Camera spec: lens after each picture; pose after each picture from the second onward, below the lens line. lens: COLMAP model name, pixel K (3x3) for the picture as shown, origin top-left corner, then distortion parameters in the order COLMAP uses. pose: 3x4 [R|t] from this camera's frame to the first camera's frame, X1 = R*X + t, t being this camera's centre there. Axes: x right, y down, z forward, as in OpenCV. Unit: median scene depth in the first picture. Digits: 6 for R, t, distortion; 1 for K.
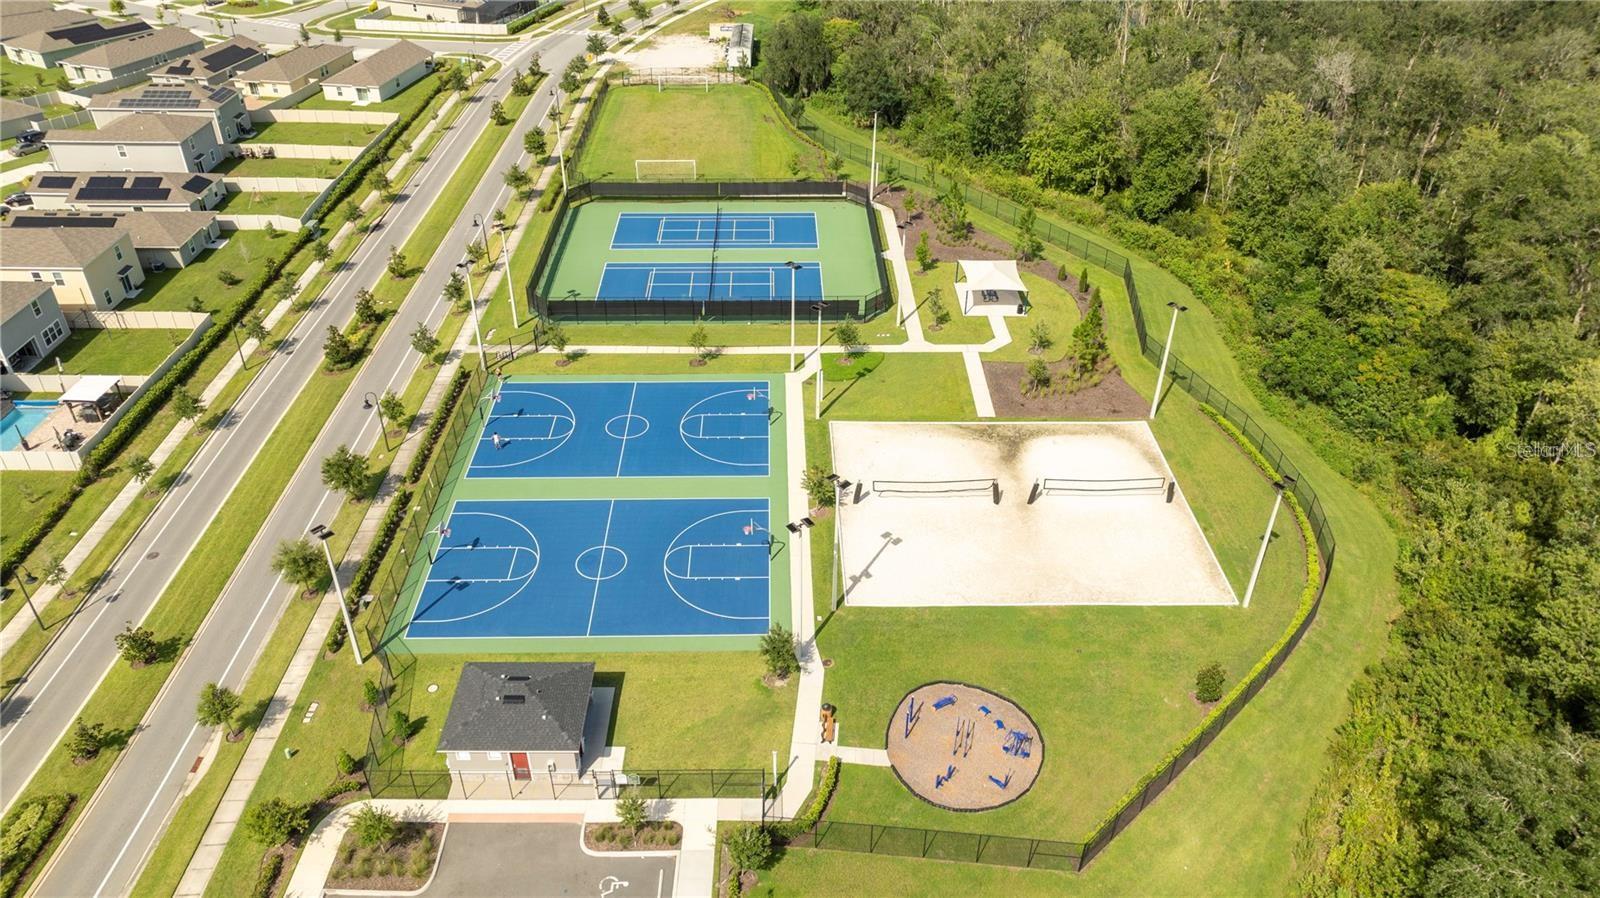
lens RADIAL K [[1111.1, 0, 800.0], [0, 1111.1, 449.0], [0, 0, 1]] dist [-0.021993, 0.003008]
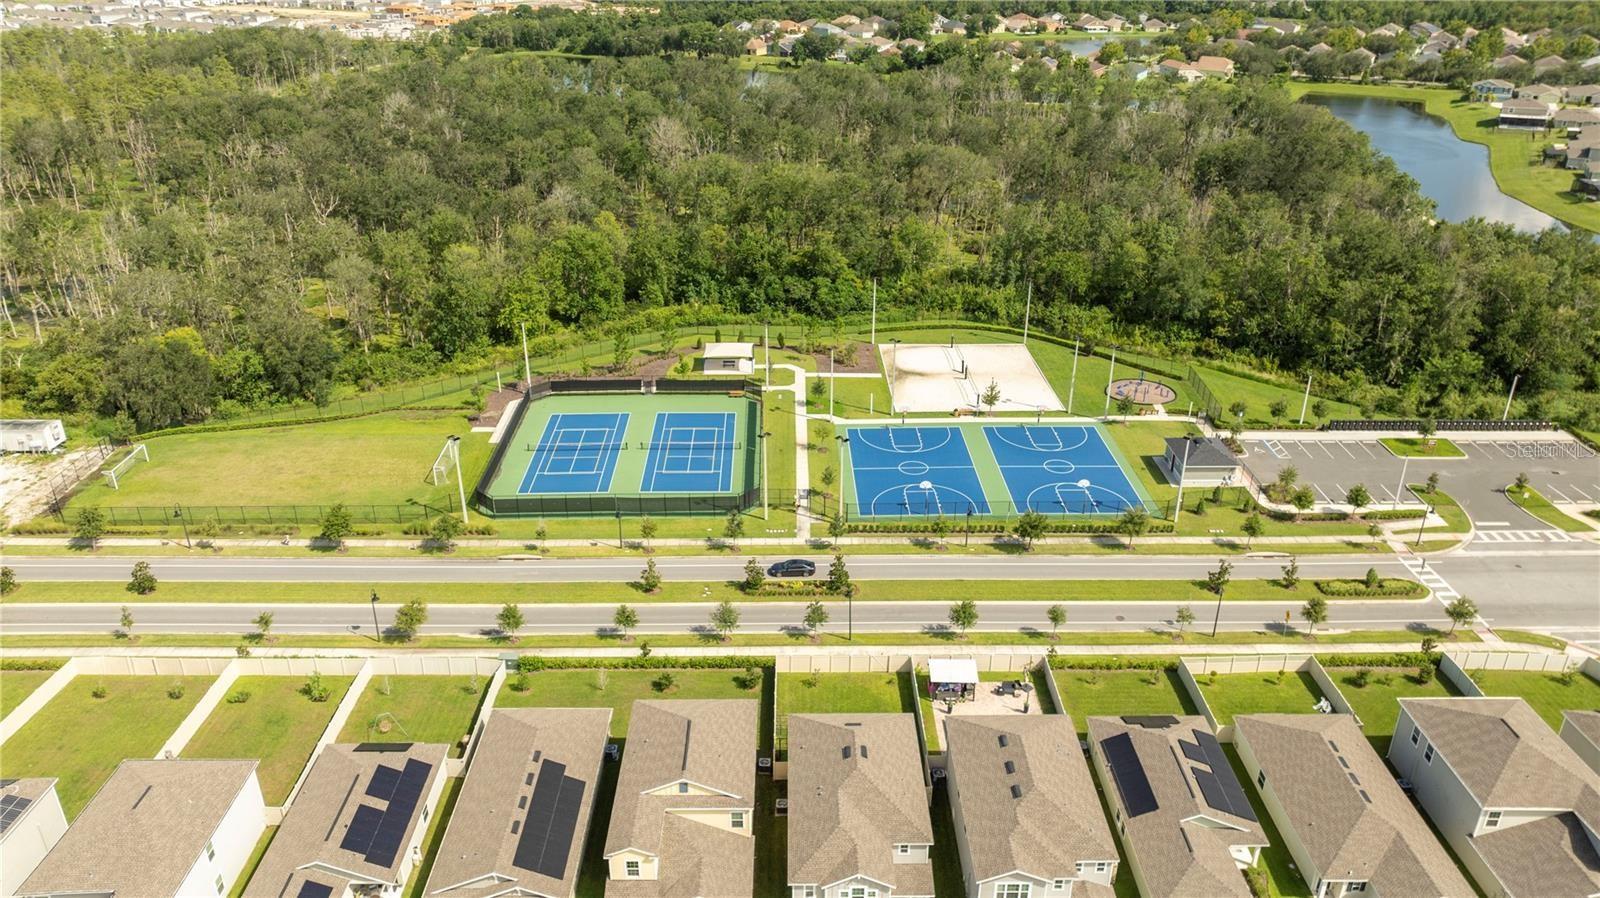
lens RADIAL K [[1111.1, 0, 800.0], [0, 1111.1, 449.0], [0, 0, 1]] dist [-0.021993, 0.003008]
pose [[0.007817, -0.434101, 0.900830, -1.412601], [0.564614, 0.745433, 0.354317, -0.617752], [-0.825318, 0.505852, 0.250926, 0.733547]]
